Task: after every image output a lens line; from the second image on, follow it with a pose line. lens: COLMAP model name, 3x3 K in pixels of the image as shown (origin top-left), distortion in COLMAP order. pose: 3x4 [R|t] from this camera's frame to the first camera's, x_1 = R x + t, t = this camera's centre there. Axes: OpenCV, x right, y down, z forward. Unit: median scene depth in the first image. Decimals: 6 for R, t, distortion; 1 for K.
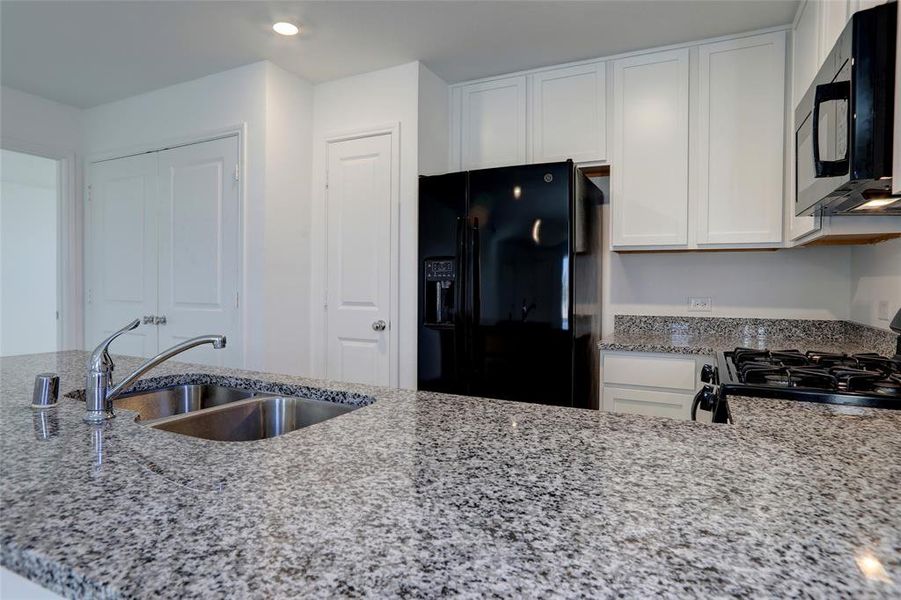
lens RADIAL K [[520.1, 0, 449.6], [0, 520.1, 284.3], [0, 0, 1]] dist [-0.004869, 0.009087]
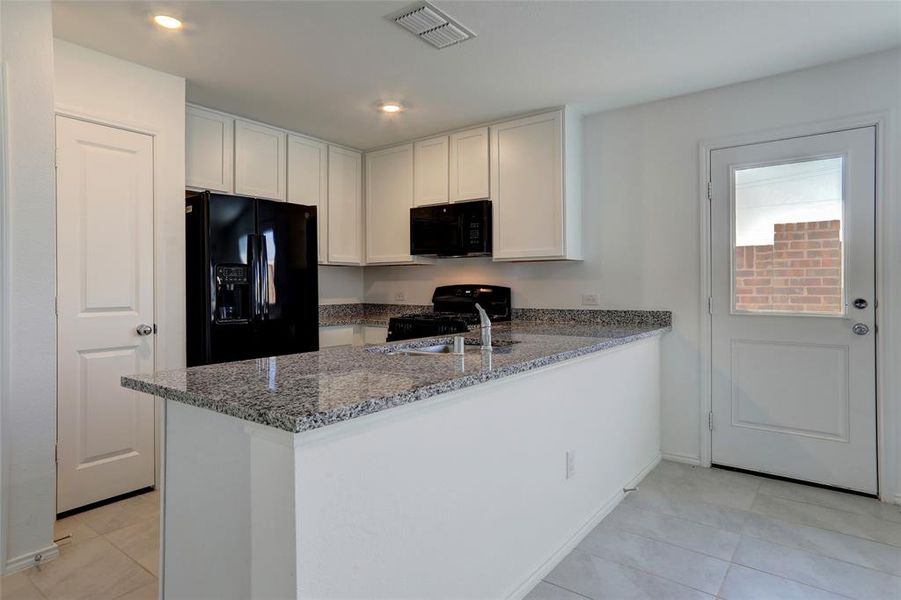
lens RADIAL K [[520.1, 0, 444.6], [0, 520.1, 282.0], [0, 0, 1]] dist [-0.004869, 0.009087]
pose [[0.192963, 0.001806, 0.981204, -1.002635], [0.008109, 0.999961, -0.003436, -0.002357], [-0.981173, 0.008620, 0.192941, 0.266633]]
